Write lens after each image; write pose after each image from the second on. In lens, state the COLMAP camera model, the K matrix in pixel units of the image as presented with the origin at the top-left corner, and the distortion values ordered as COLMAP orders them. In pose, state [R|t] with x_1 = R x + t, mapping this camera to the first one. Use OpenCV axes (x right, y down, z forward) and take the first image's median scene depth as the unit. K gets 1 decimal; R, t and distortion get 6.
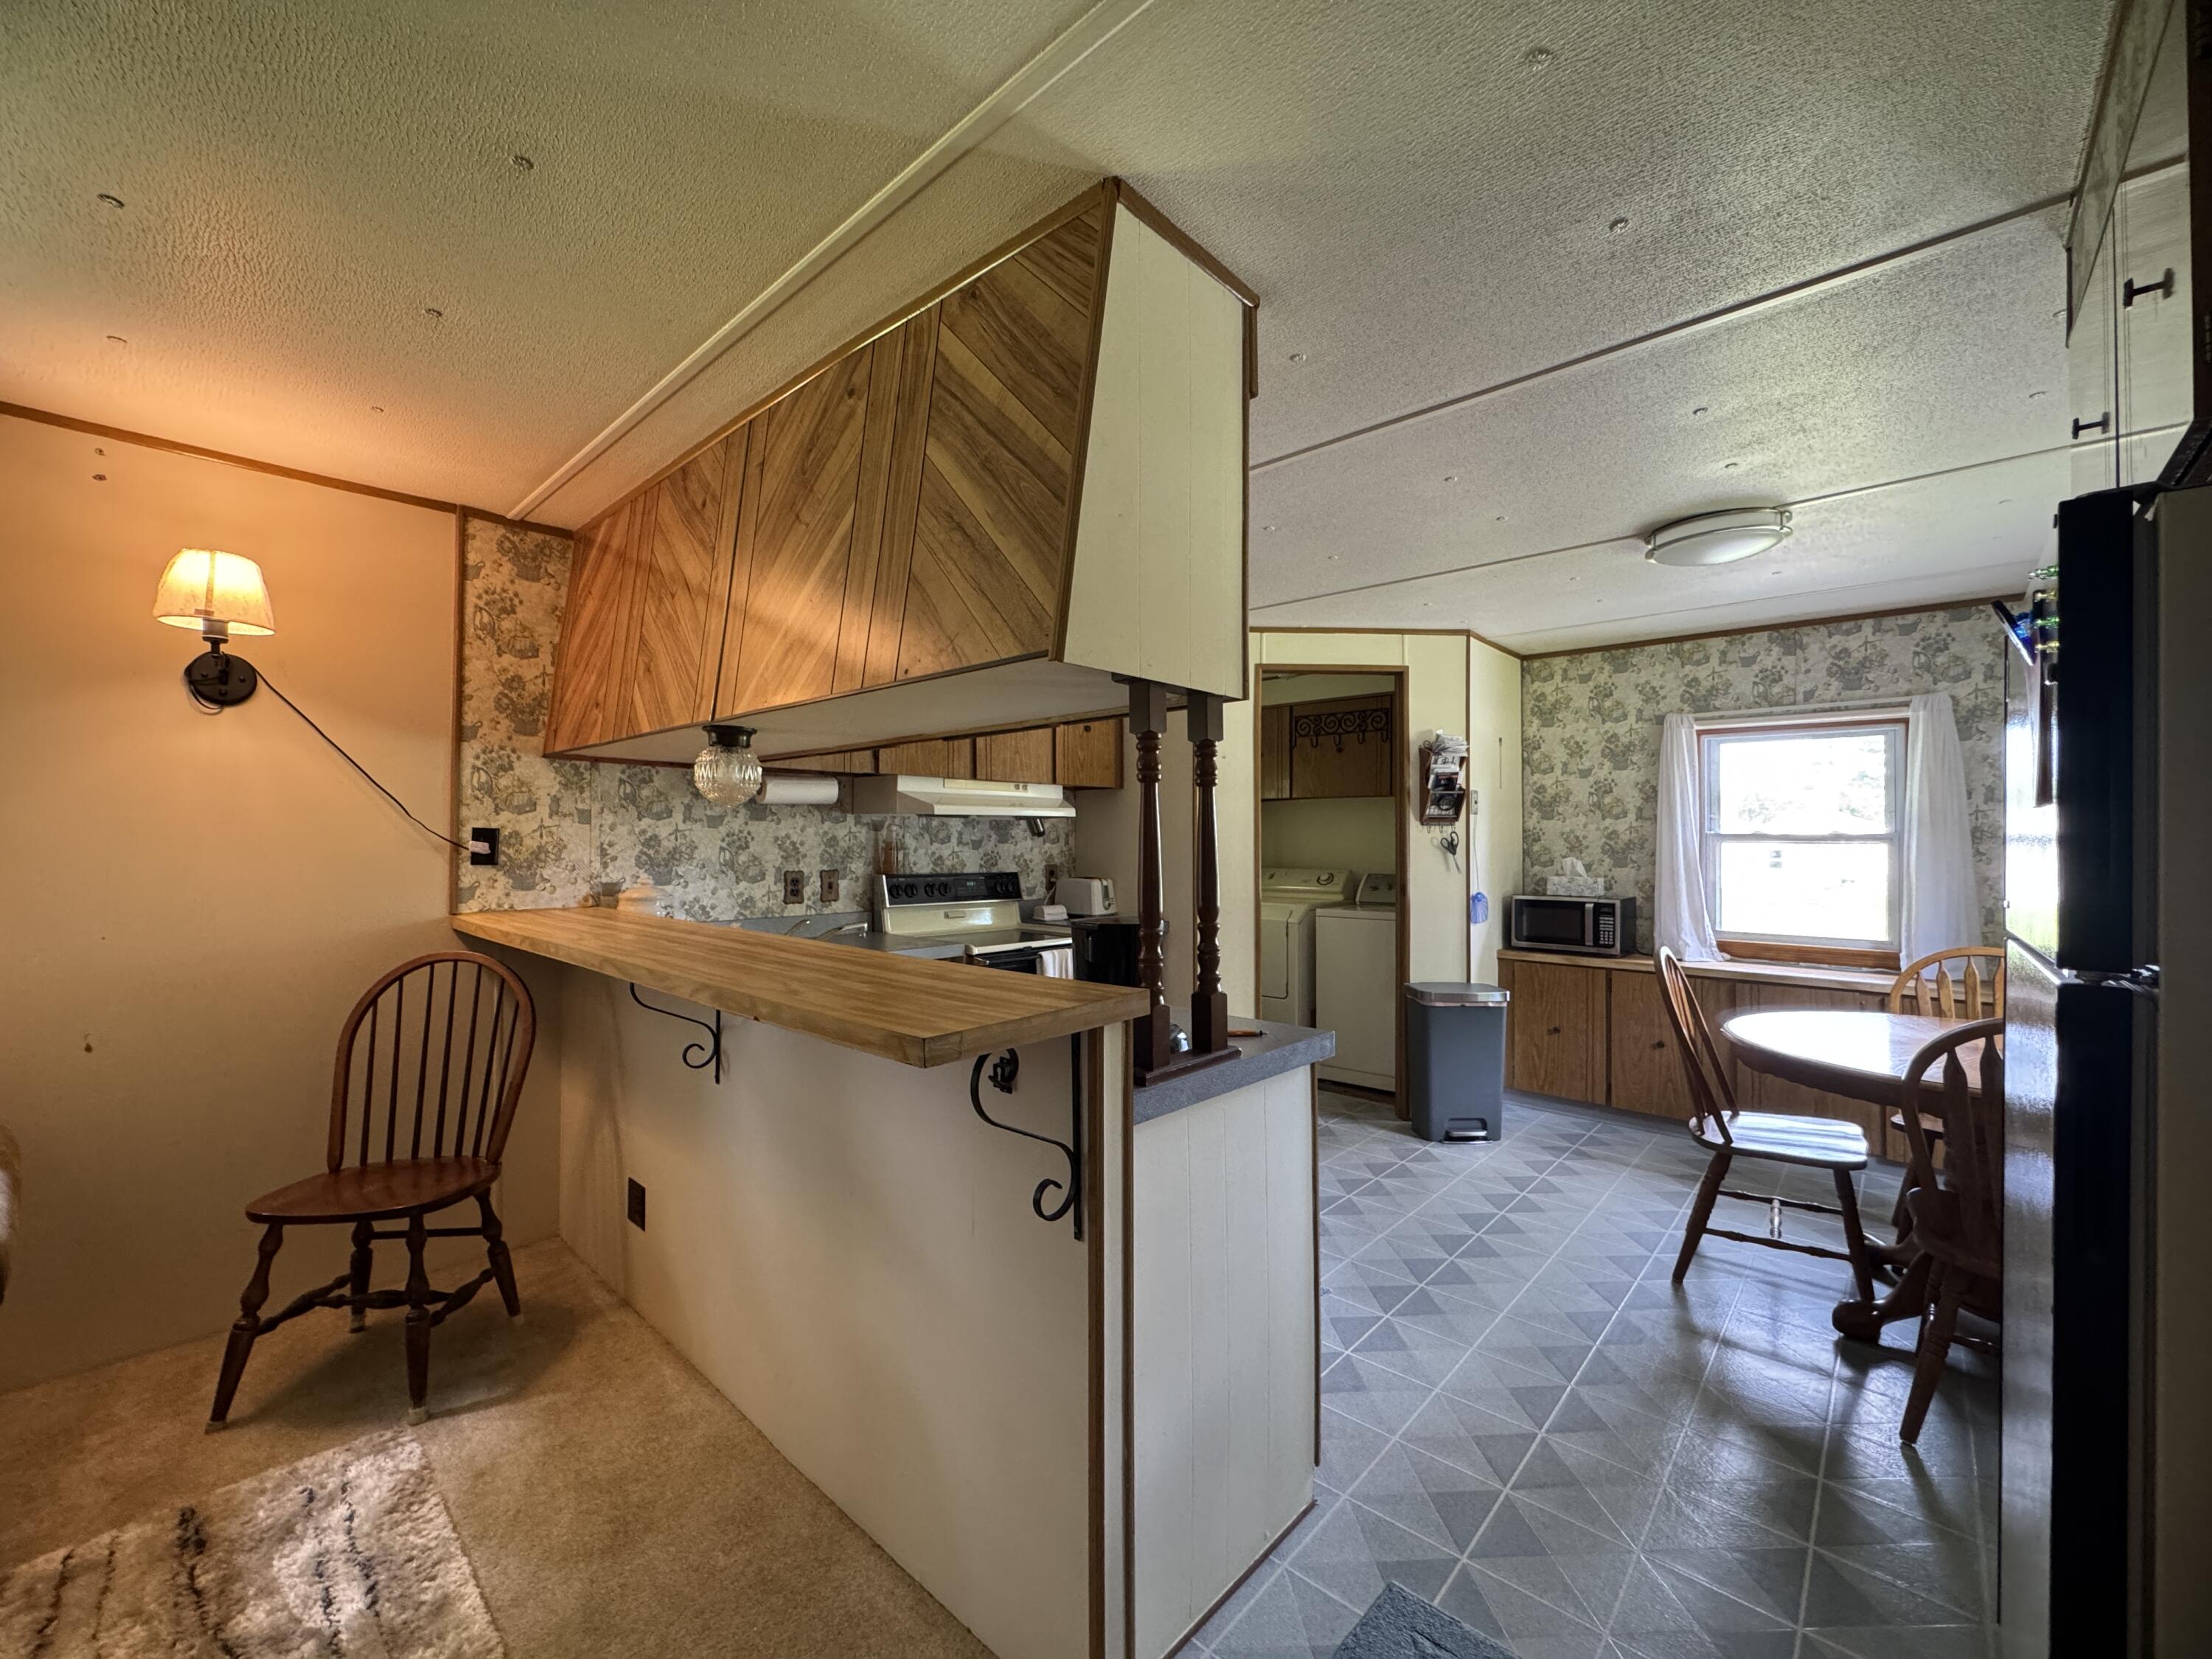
lens RADIAL K [[888.2, 0, 1110.3], [0, 888.2, 829.3], [0, 0, 1]] dist [-0.001500, -0.000218]
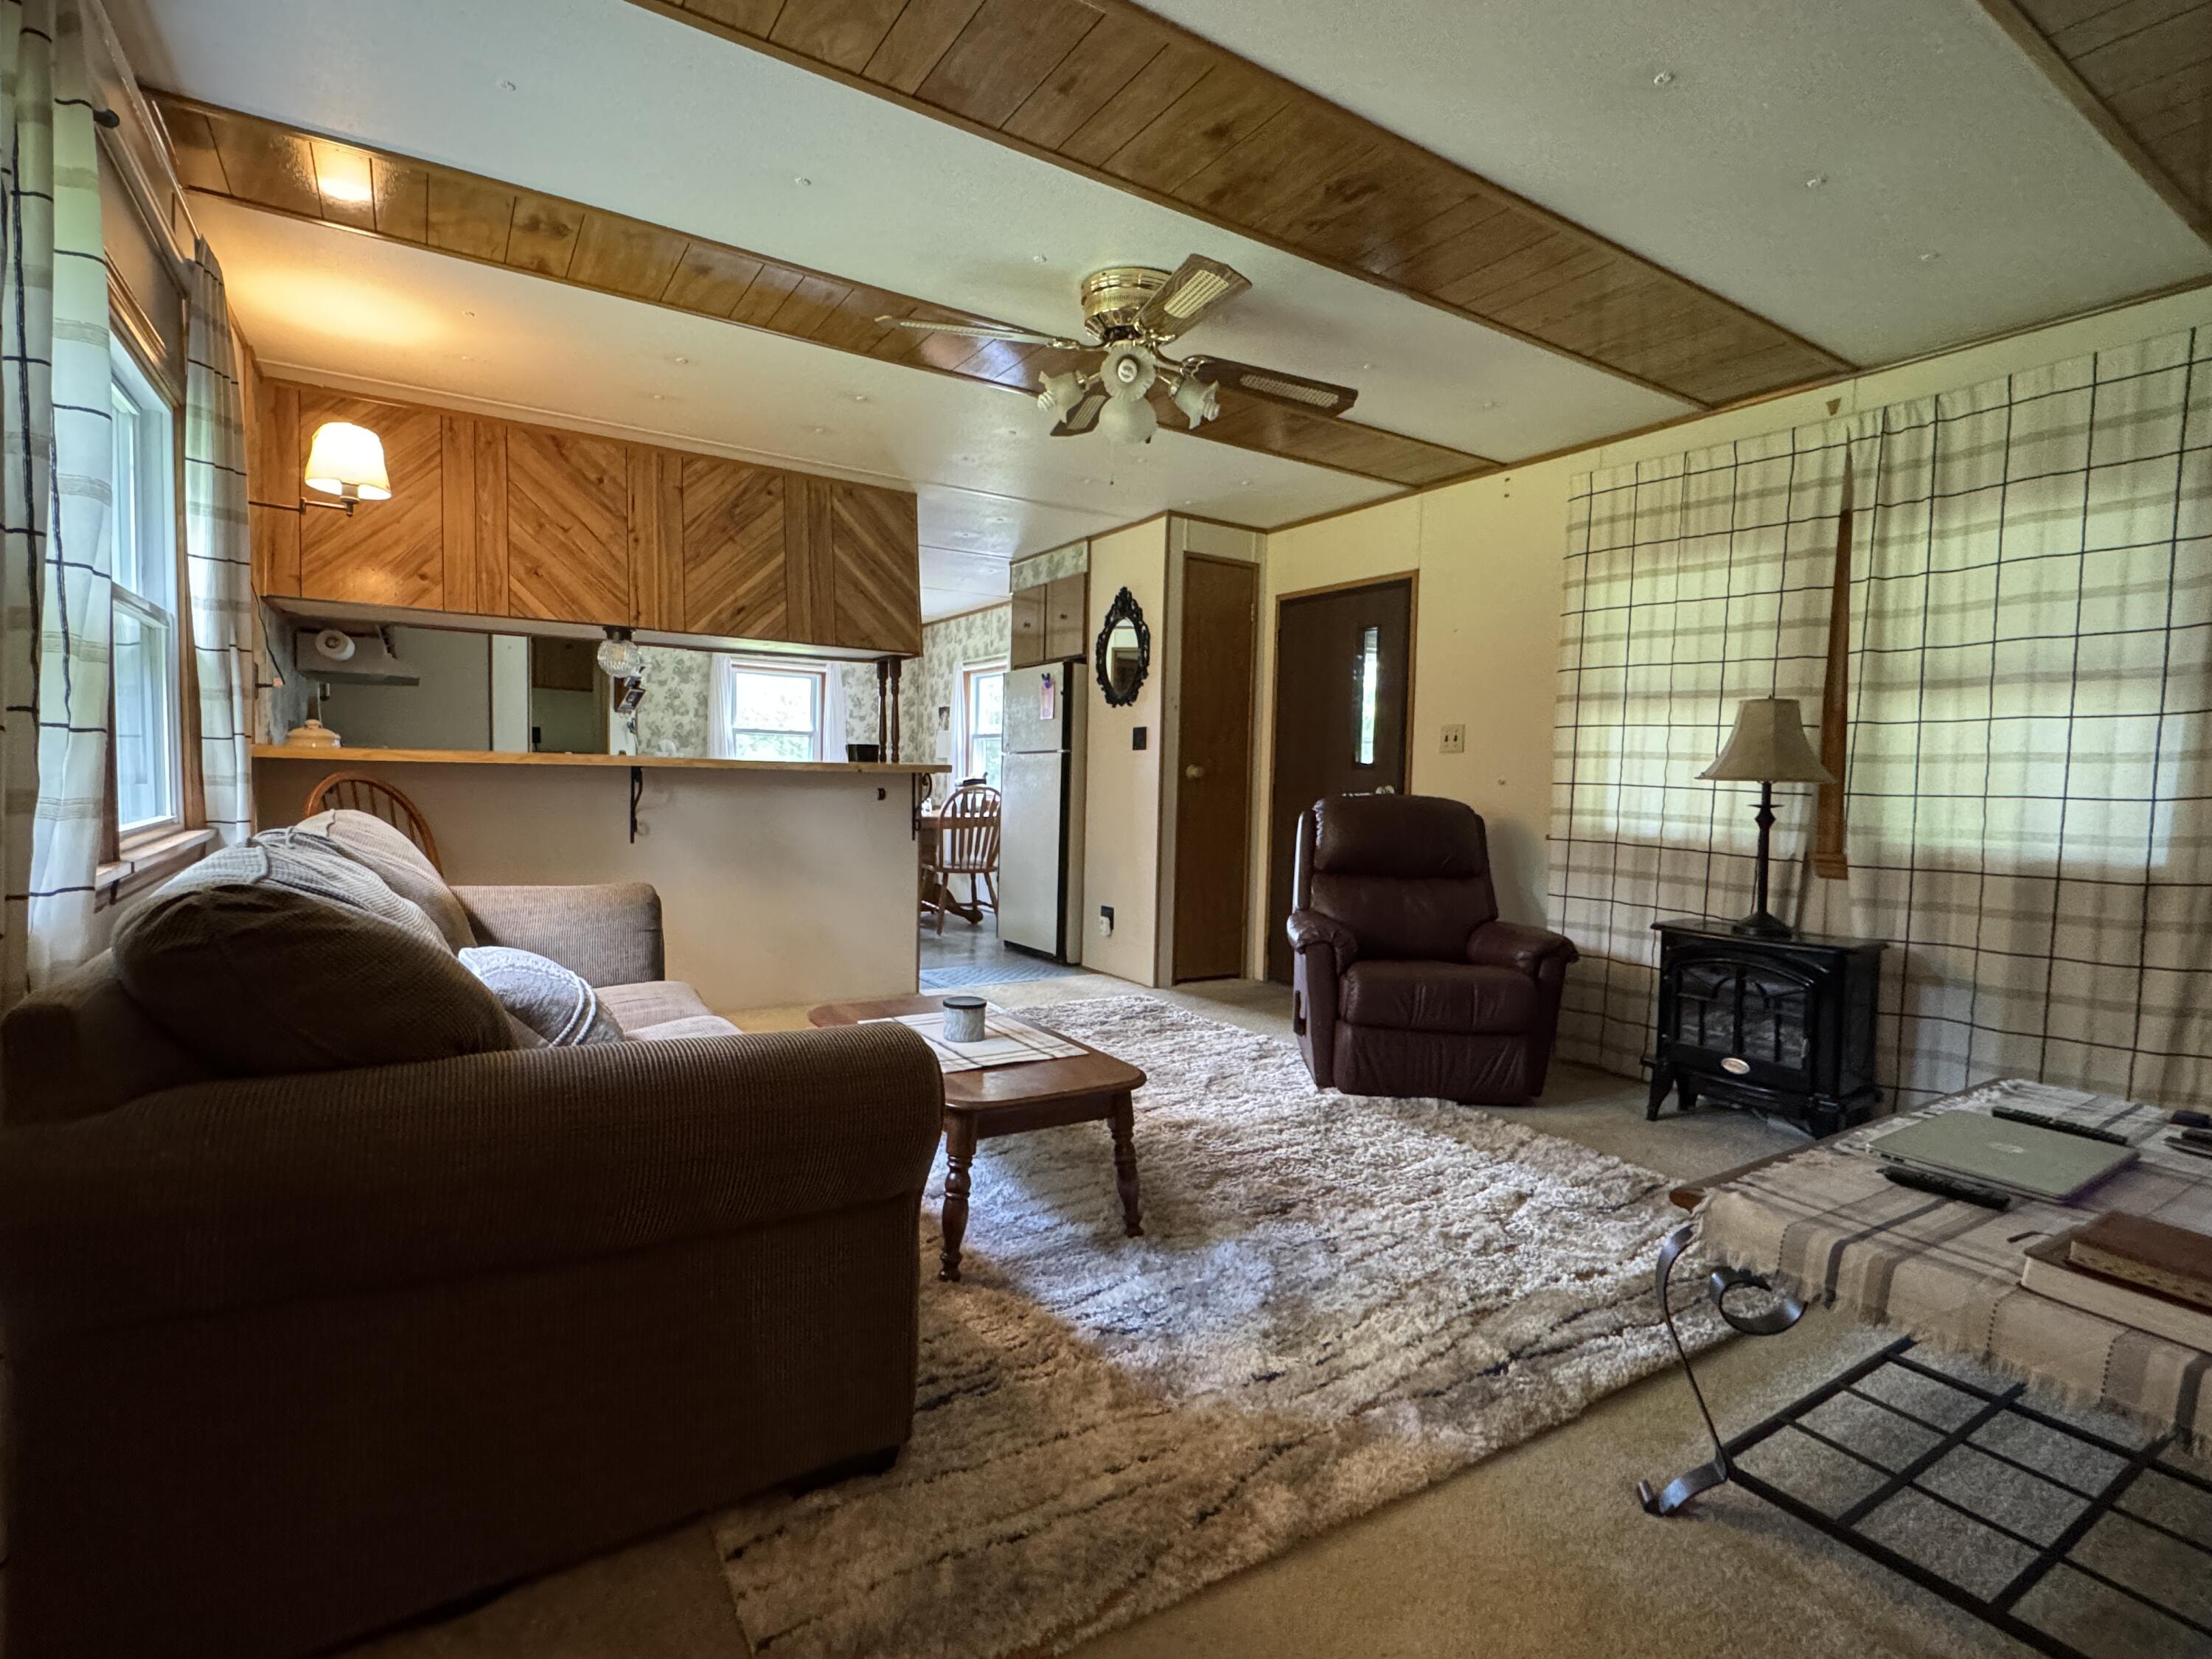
lens RADIAL K [[1057.4, 0, 1108.5], [0, 1057.4, 836.0], [0, 0, 1]] dist [0.000340, 0.000009]
pose [[0.266006, -0.046177, 0.962865, -1.012809], [-0.037564, 0.997597, 0.058220, 0.062845], [-0.963239, -0.051656, 0.263633, -0.203358]]
